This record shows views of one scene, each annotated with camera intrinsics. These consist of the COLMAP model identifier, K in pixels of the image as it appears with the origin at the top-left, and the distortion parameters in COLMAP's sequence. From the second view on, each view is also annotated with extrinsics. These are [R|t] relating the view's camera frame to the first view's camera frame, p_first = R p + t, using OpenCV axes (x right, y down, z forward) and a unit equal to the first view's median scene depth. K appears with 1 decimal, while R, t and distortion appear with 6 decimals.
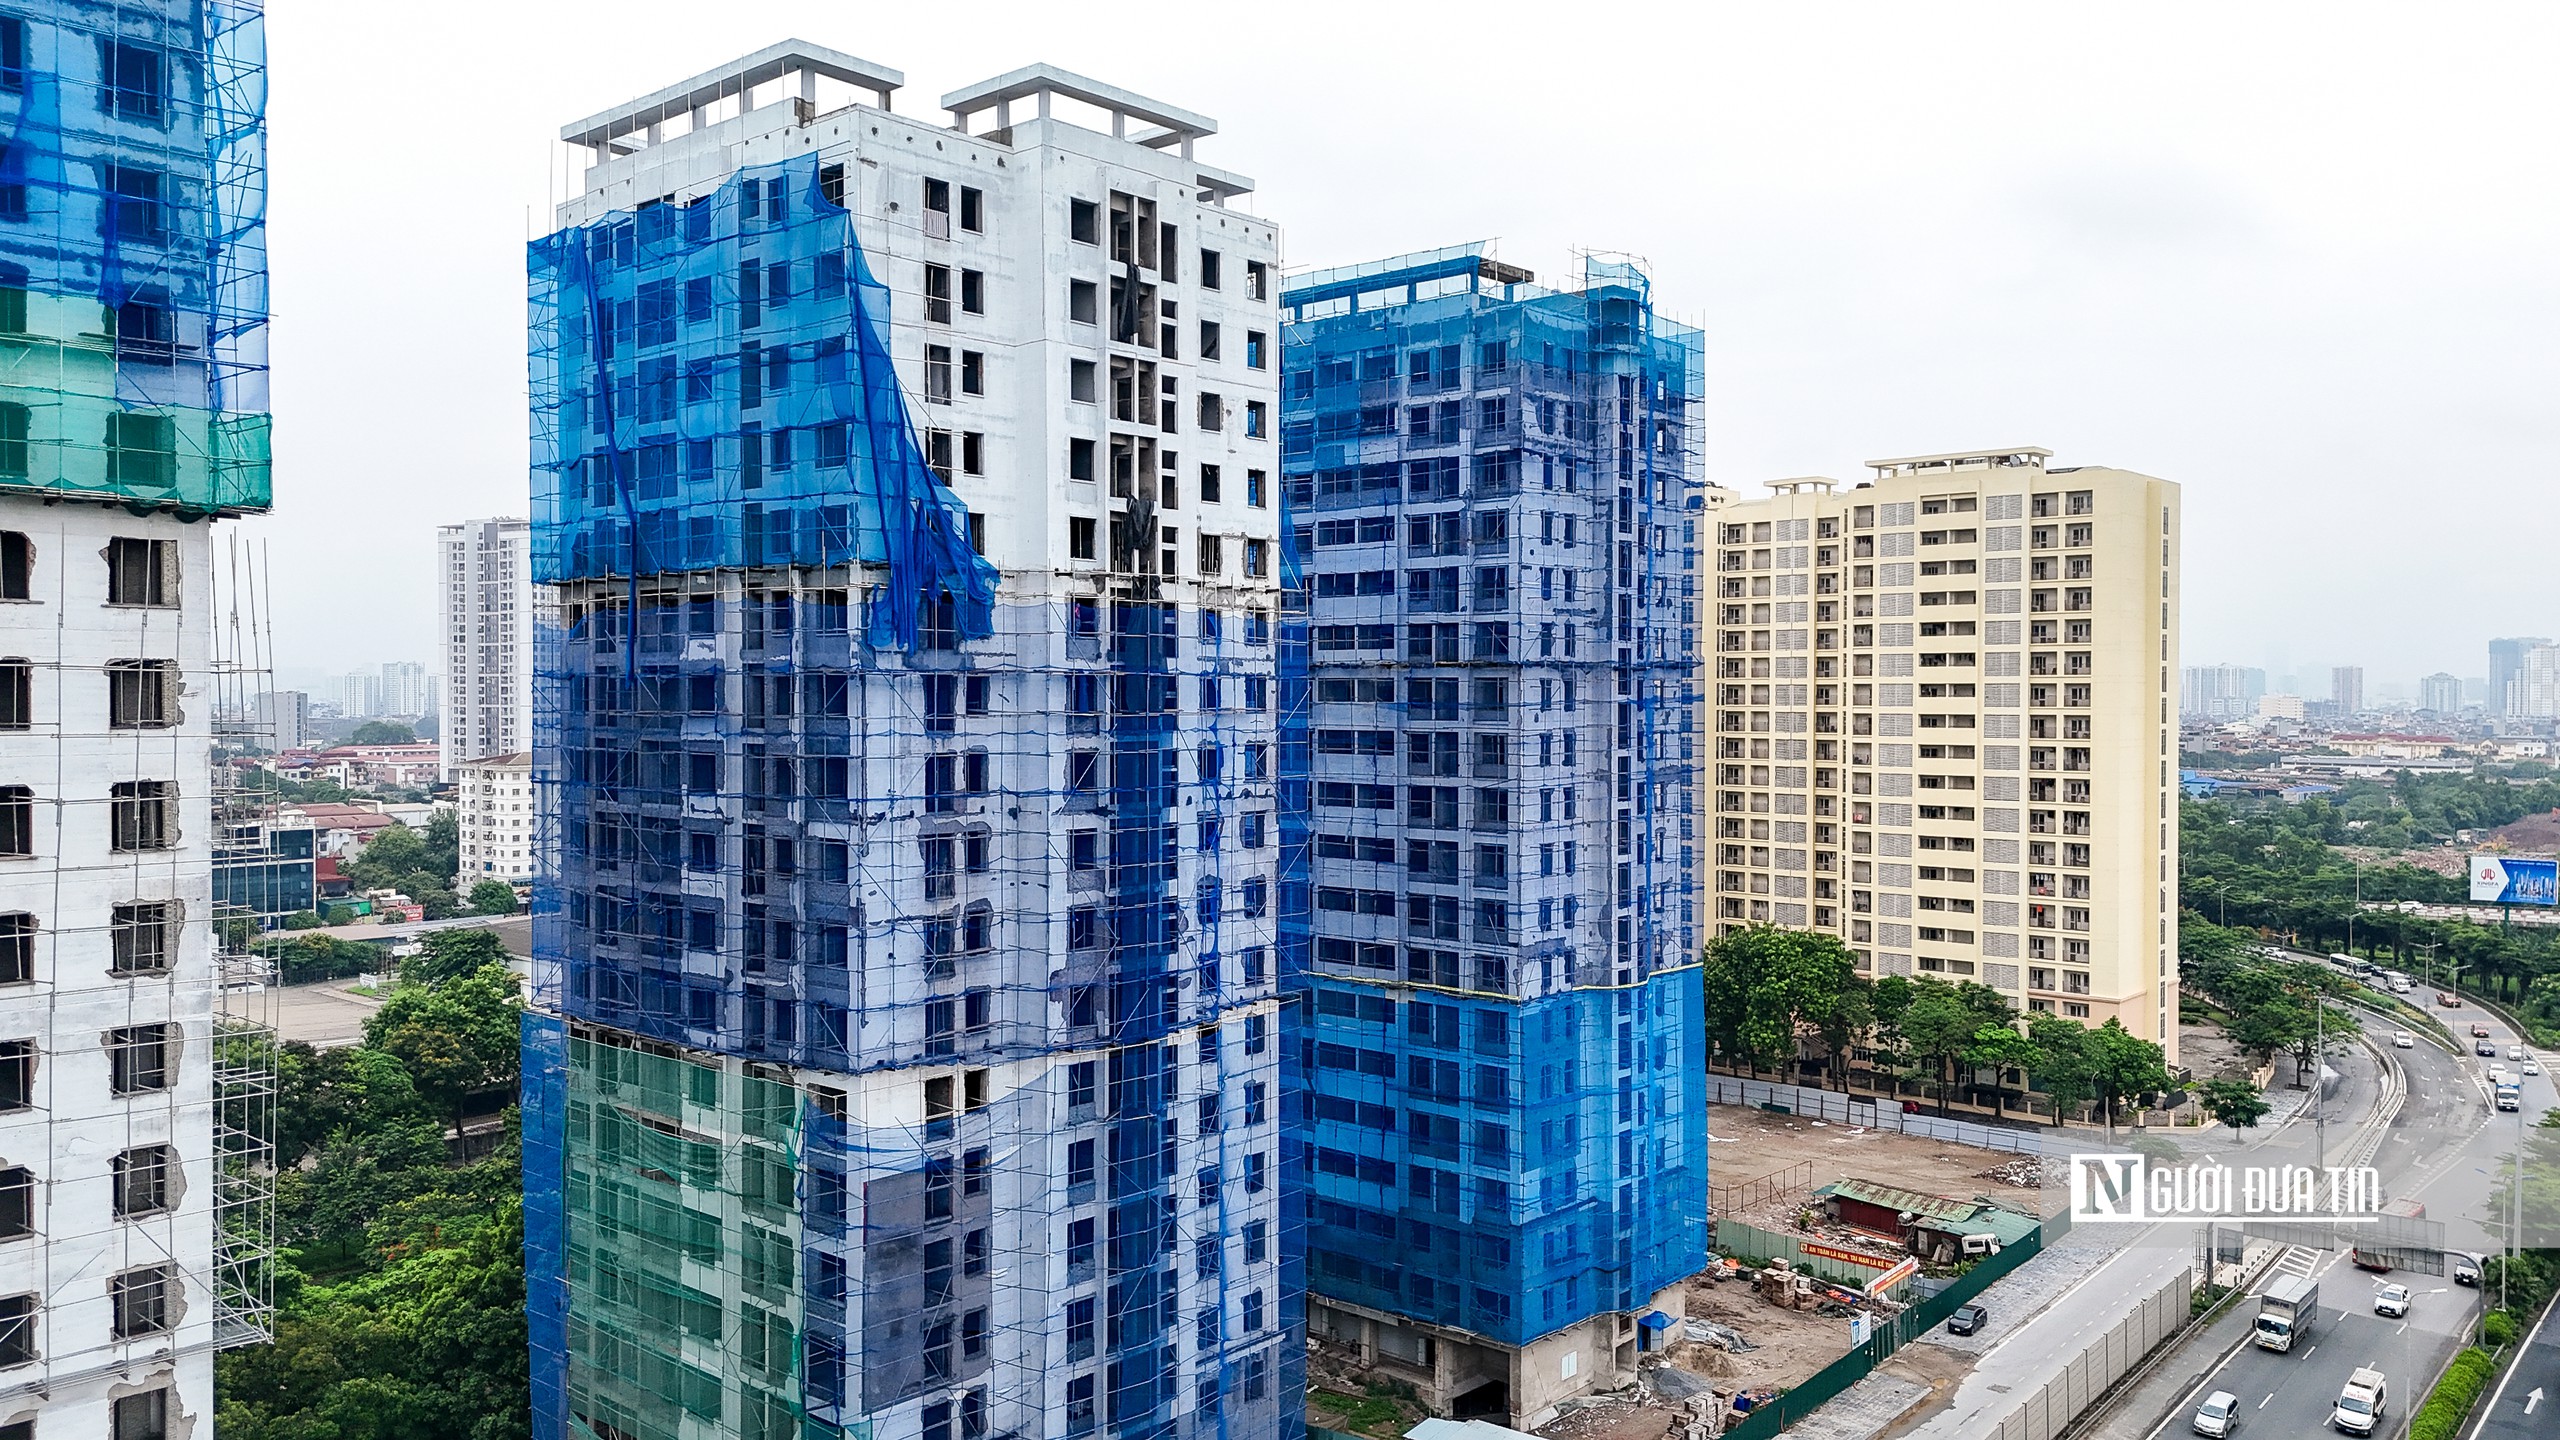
lens RADIAL K [[1875.9, 0, 1283.3], [0, 1875.9, 714.5], [0, 0, 1]] dist [0.087069, -0.092414]
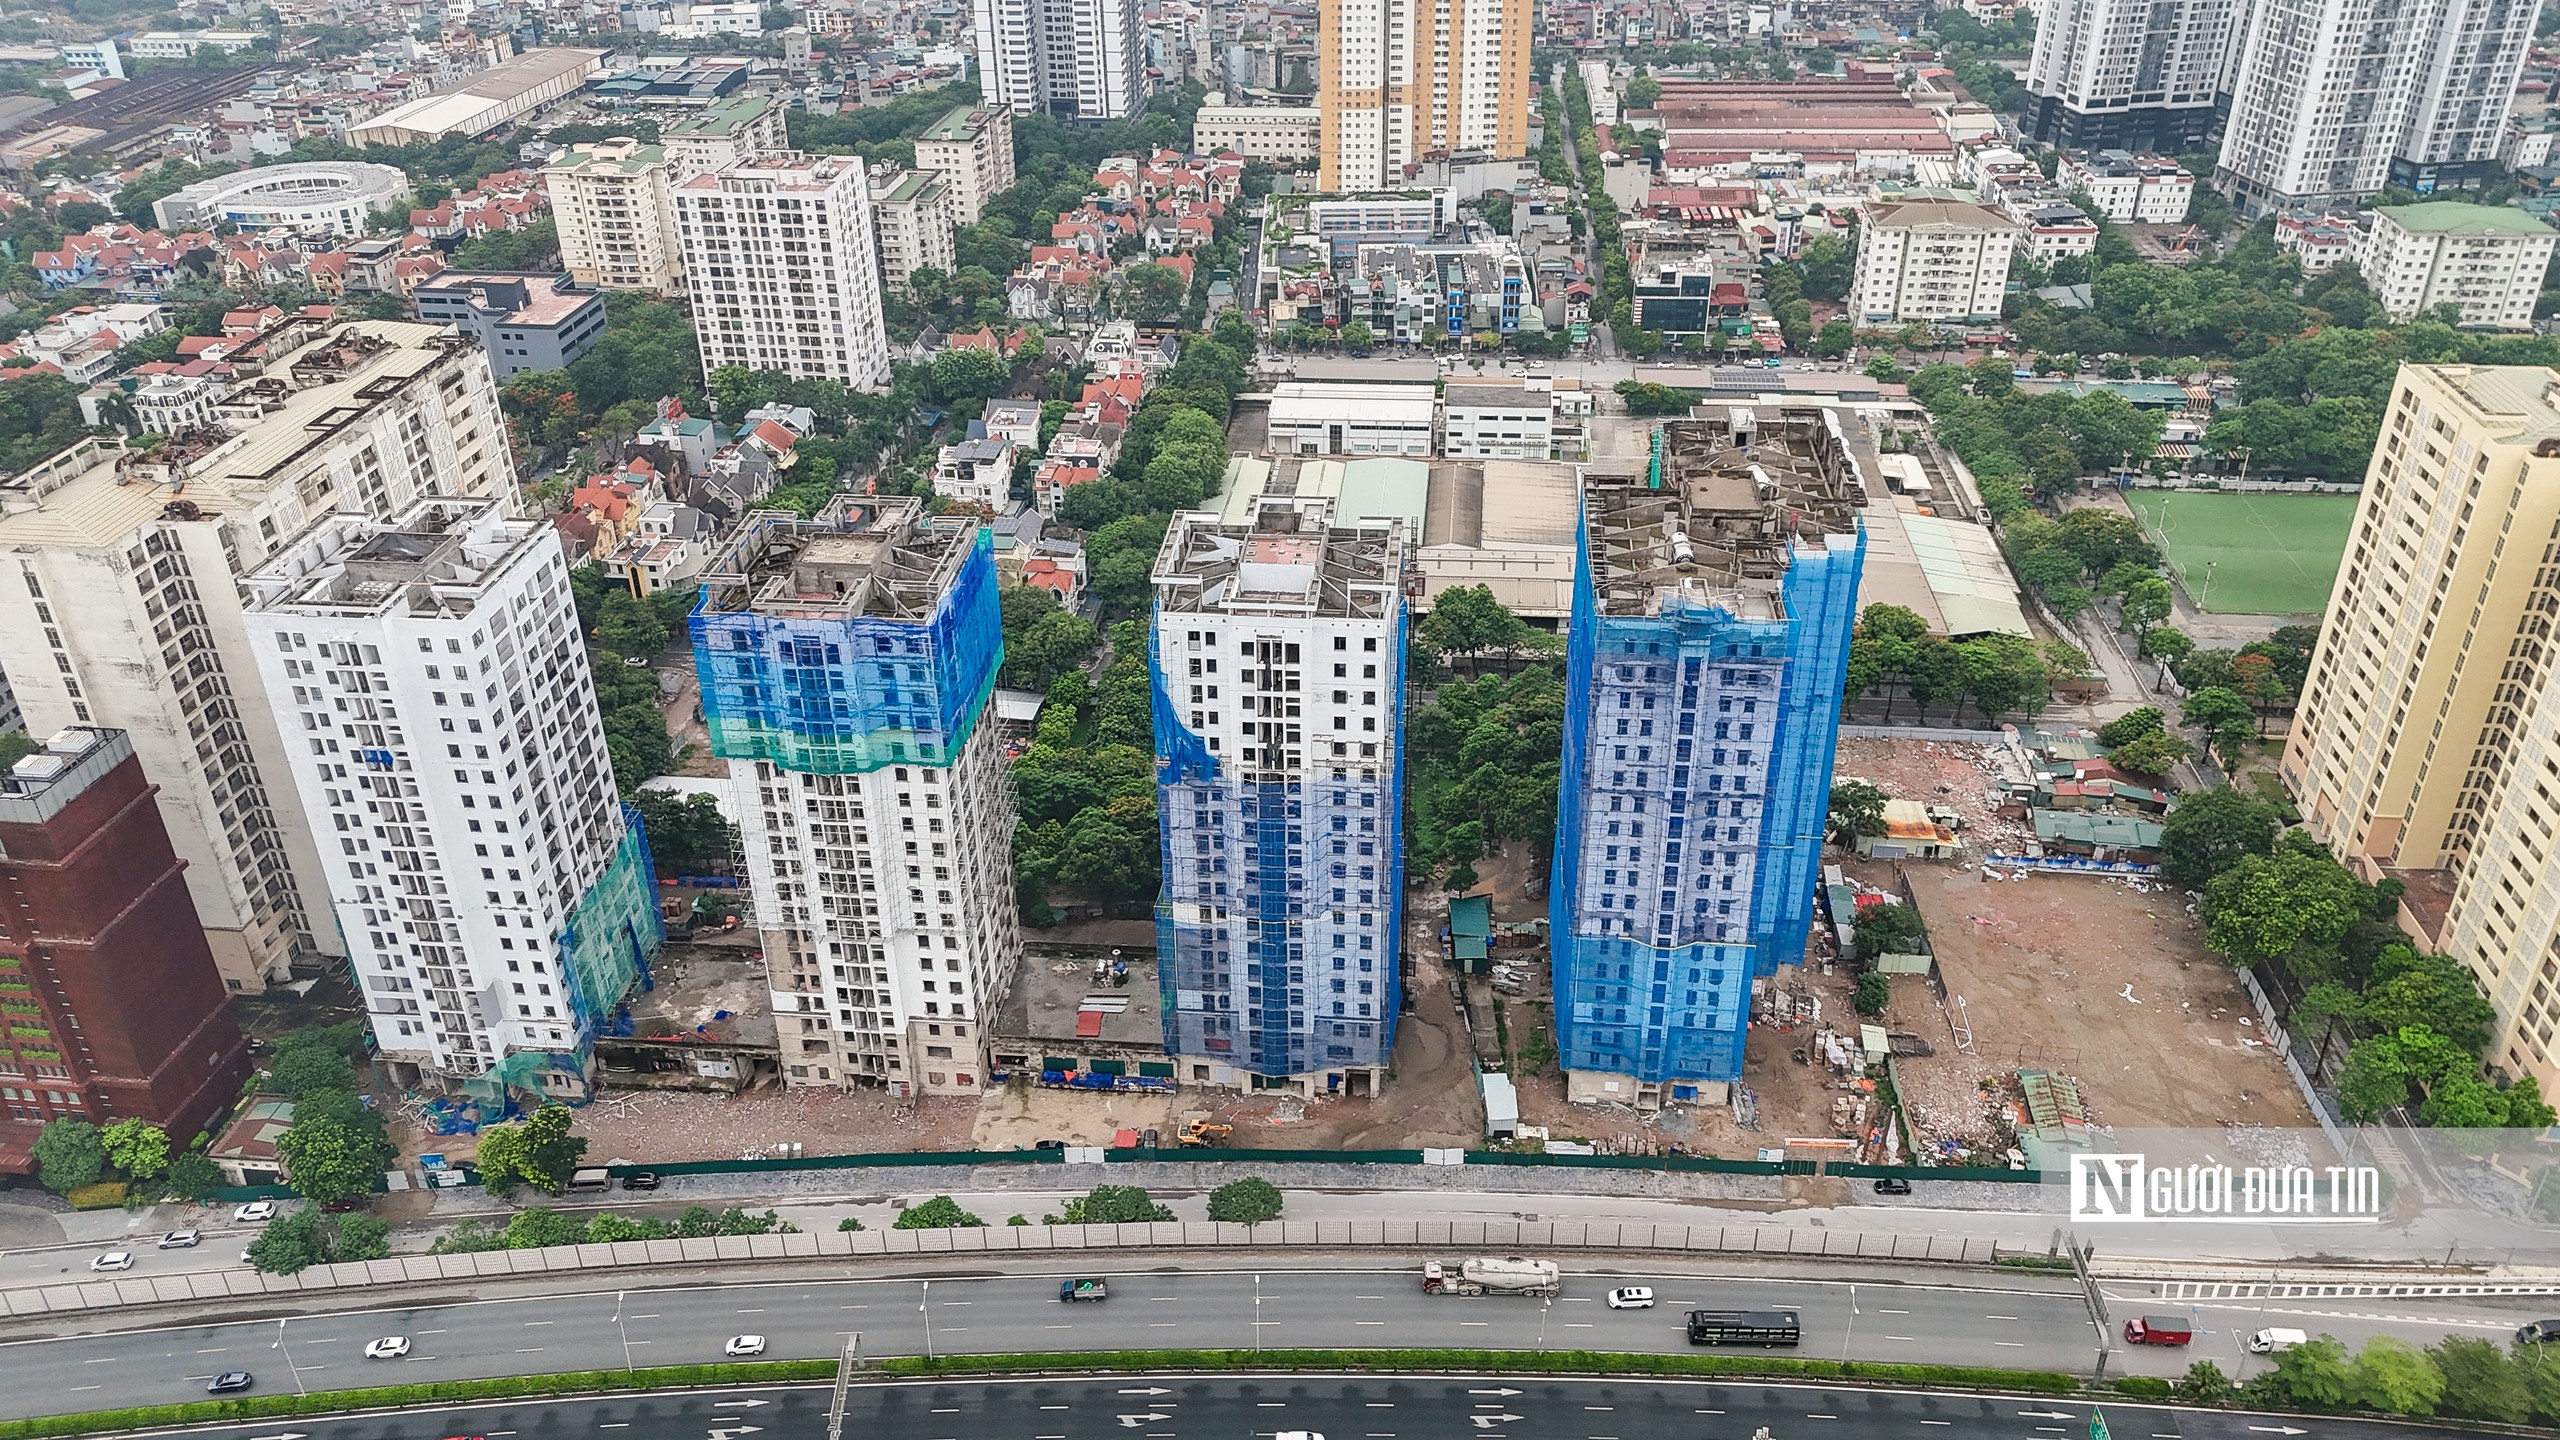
lens RADIAL K [[1875.9, 0, 1283.3], [0, 1875.9, 714.5], [0, 0, 1]] dist [0.087069, -0.092414]
pose [[0.585993, 0.396214, -0.706843, 1.845514], [0.003791, 0.870955, 0.491348, -1.508688], [0.810308, -0.290607, 0.508871, -0.285657]]
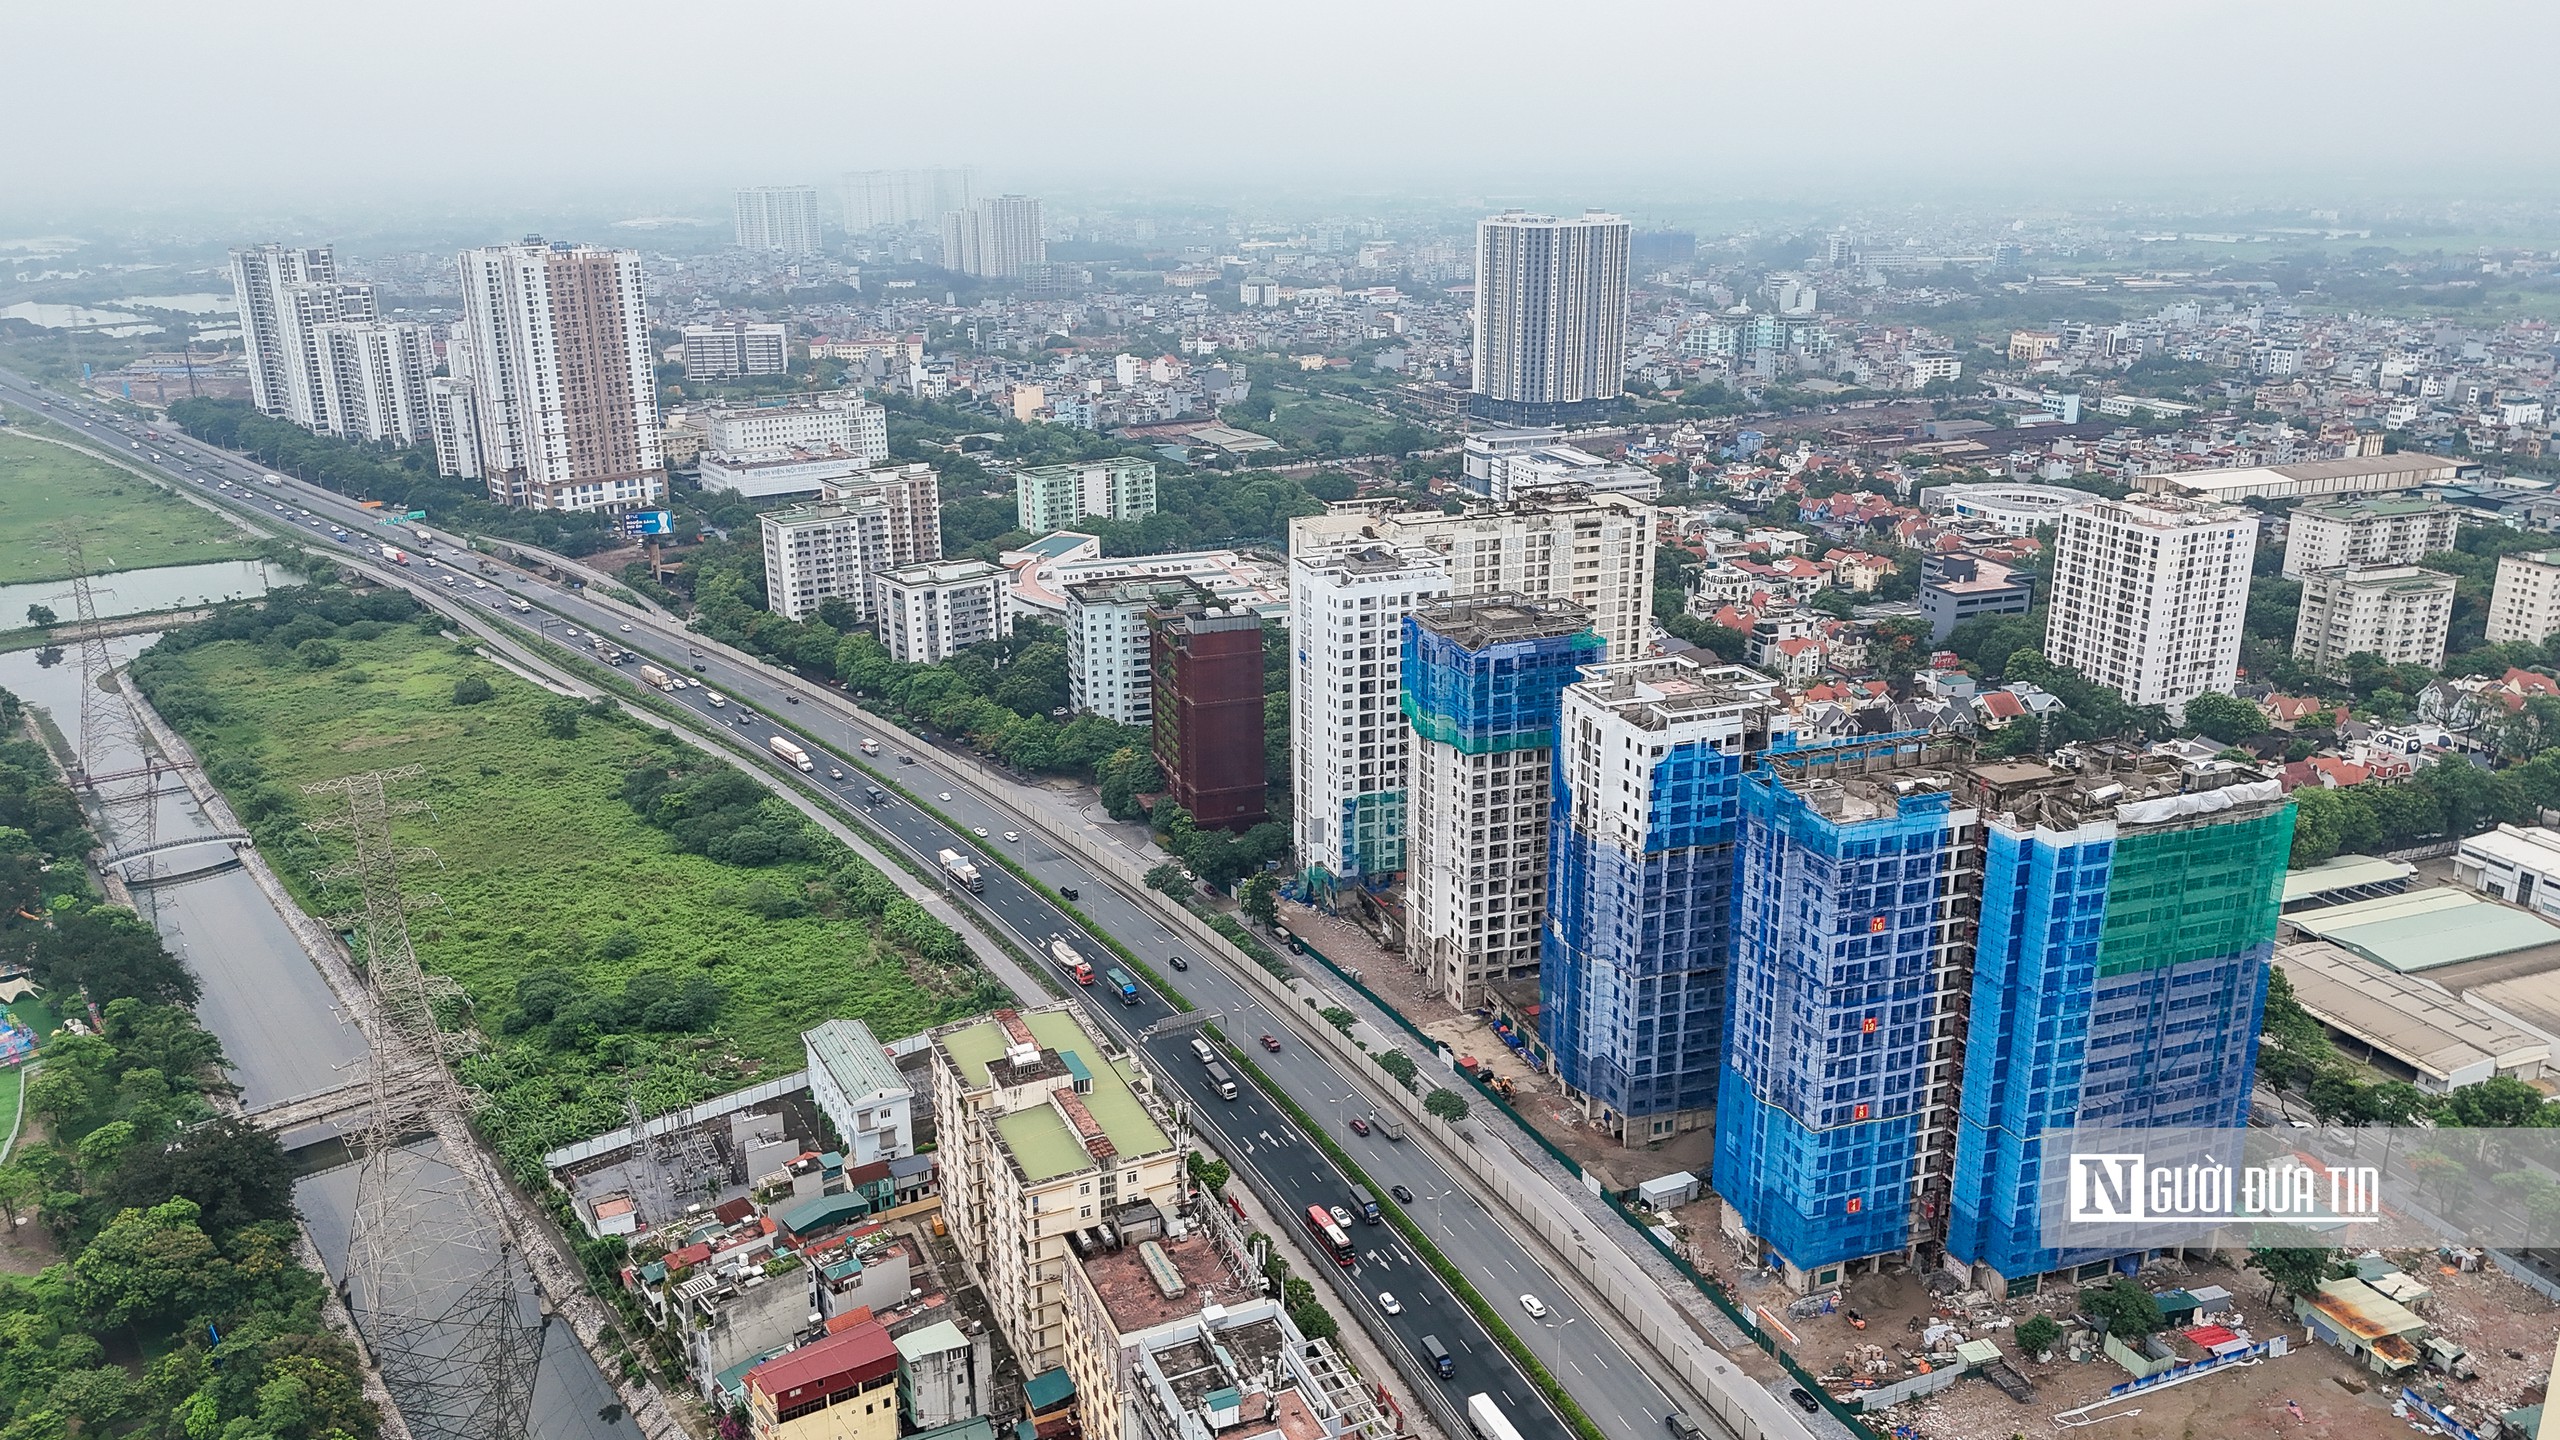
lens RADIAL K [[1906.5, 0, 1280.0], [0, 1906.5, 720.0], [0, 0, 1]] dist [0.089087, -0.200719]
pose [[-0.475552, 0.264861, -0.838868, 3.366678], [-0.004203, 0.952902, 0.303248, -1.439367], [0.879677, 0.147736, -0.452042, 2.253923]]
